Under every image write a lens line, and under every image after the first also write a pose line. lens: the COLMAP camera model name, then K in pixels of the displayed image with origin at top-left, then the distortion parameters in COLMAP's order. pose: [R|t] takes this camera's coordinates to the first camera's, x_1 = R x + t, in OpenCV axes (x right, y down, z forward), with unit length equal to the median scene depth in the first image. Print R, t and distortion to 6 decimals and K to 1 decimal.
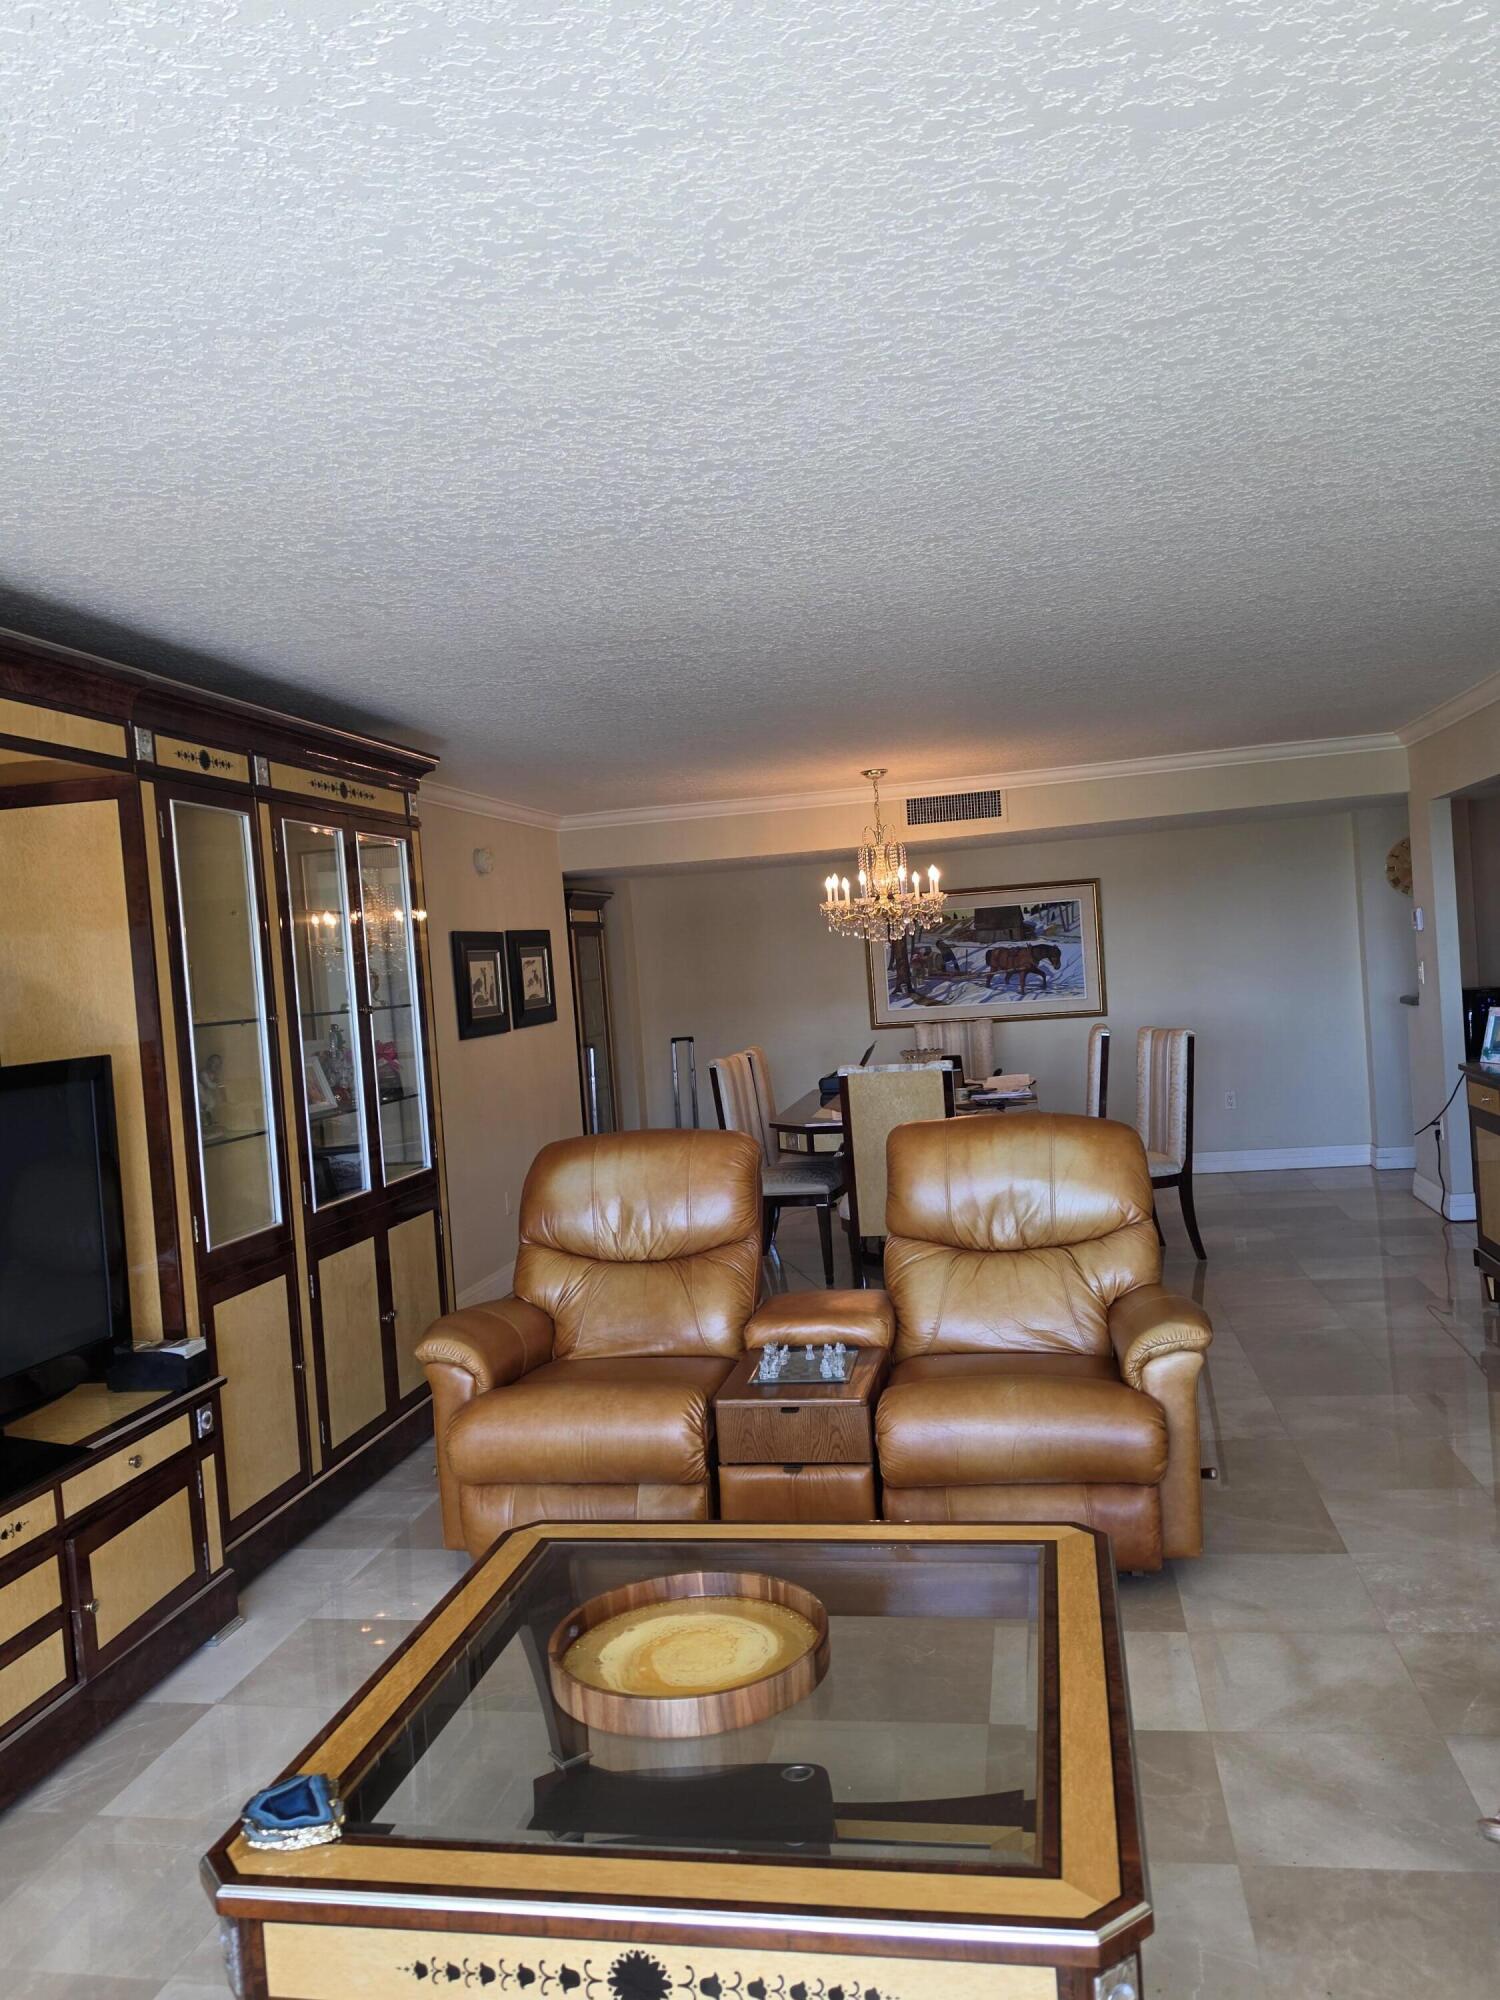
lens RADIAL K [[1482.7, 0, 750.0], [0, 1482.7, 1000.0], [0, 0, 1]] dist [0.116265, -0.187345]
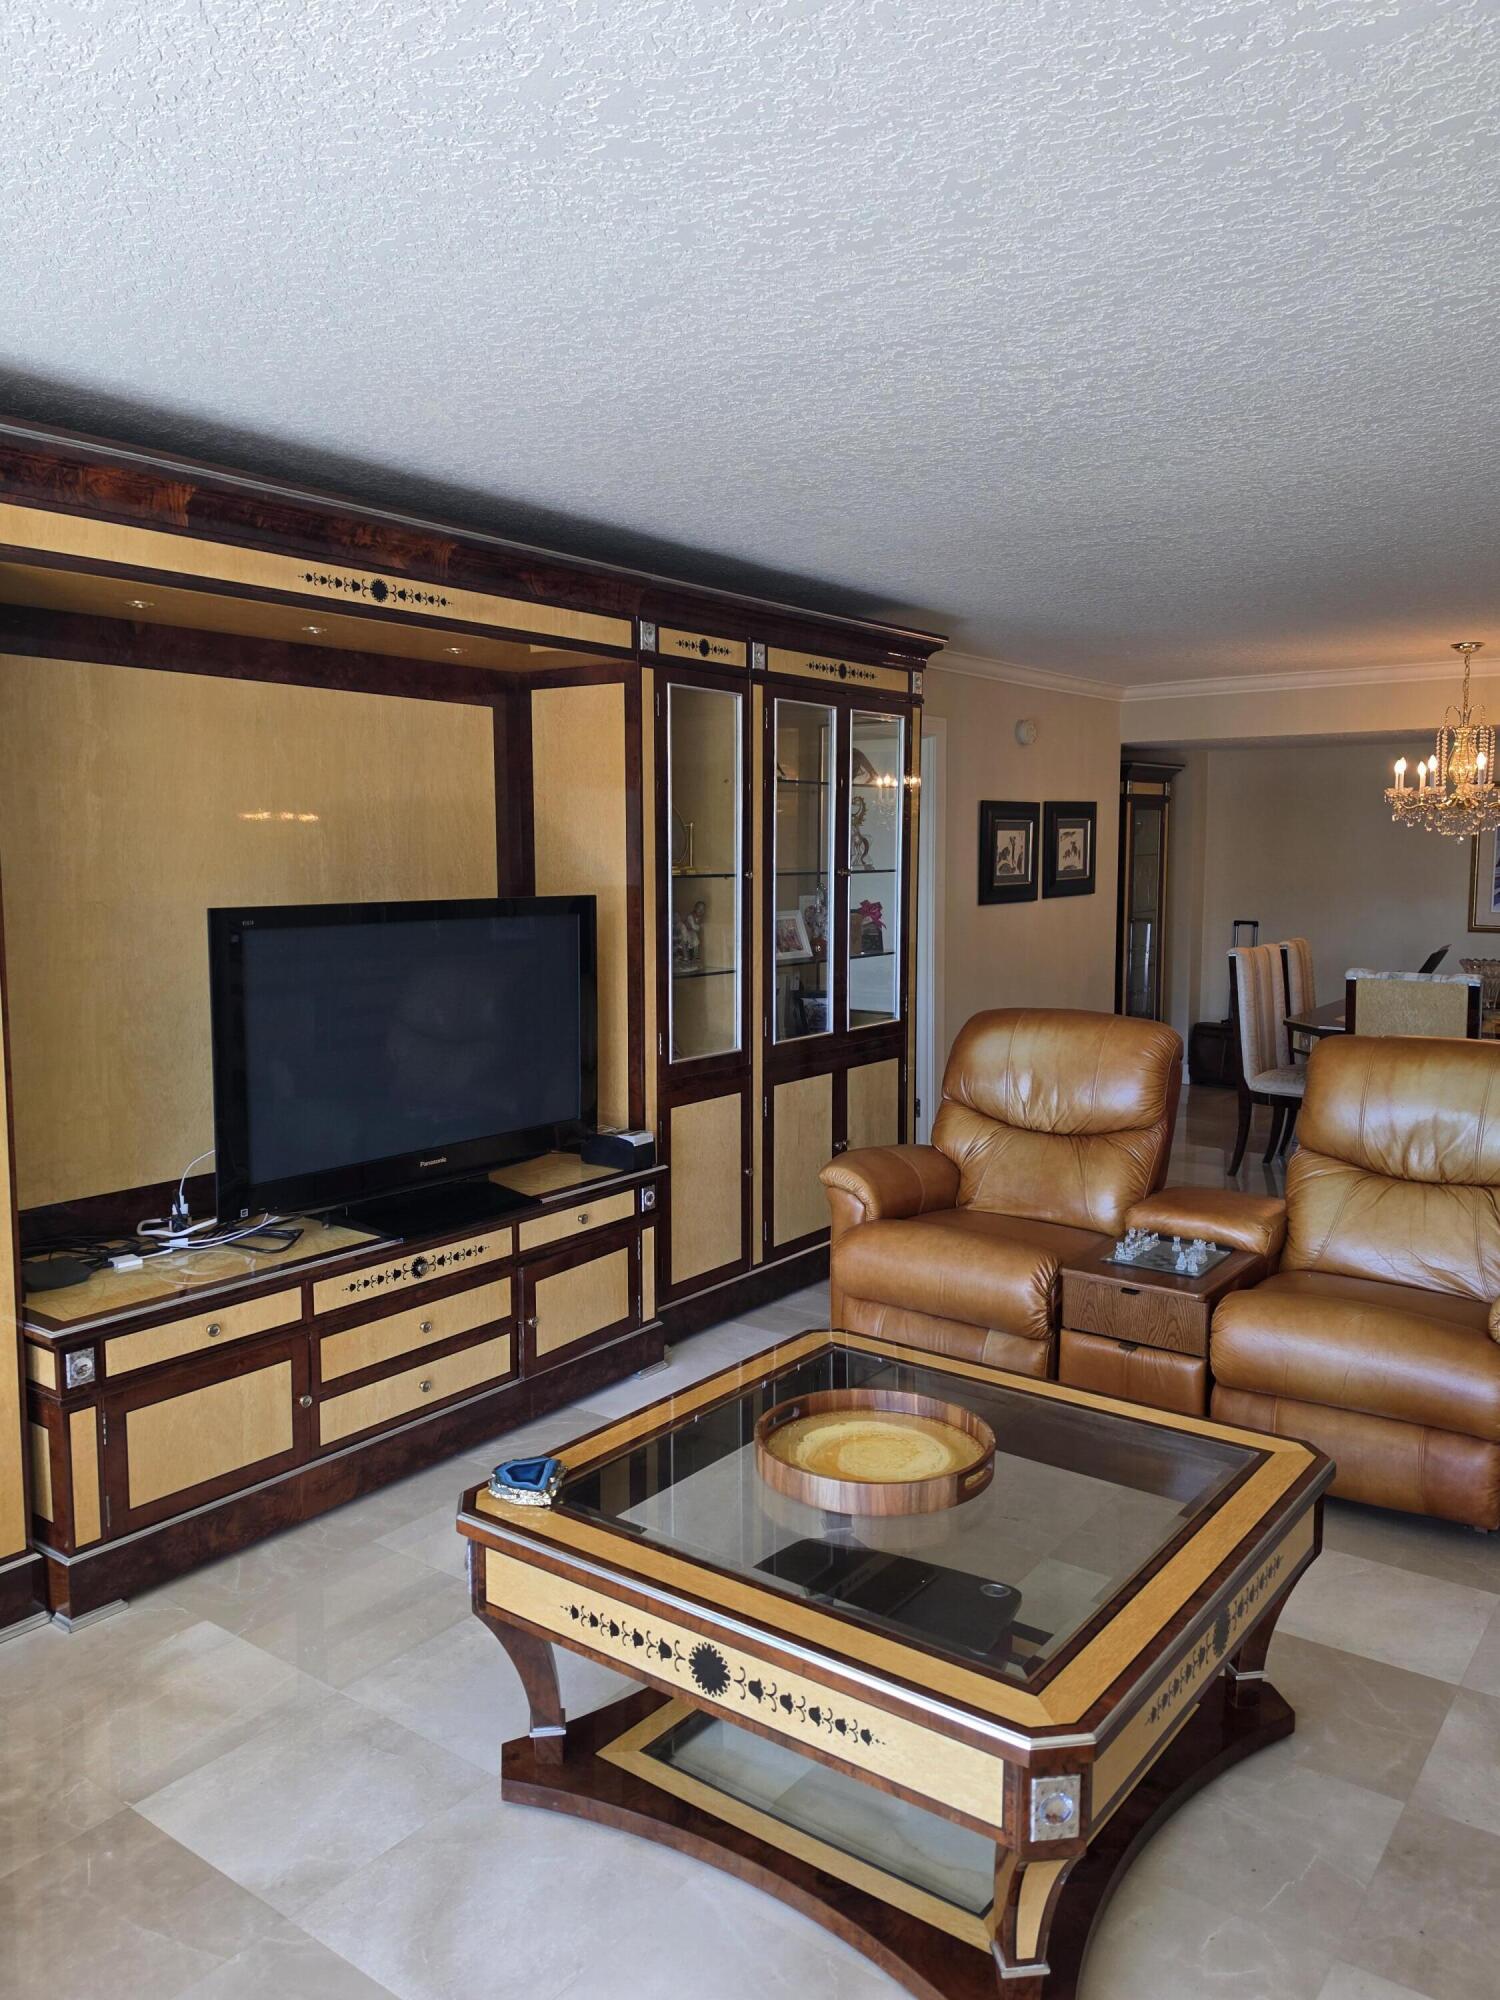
lens RADIAL K [[1474.3, 0, 715.0], [0, 1474.3, 983.3], [0, 0, 1]] dist [0.126706, -0.188353]
pose [[0.893857, 0.111630, -0.434234, 0.184392], [-0.073938, 0.991950, 0.102806, -0.022224], [0.442214, -0.059788, 0.894914, -0.041442]]
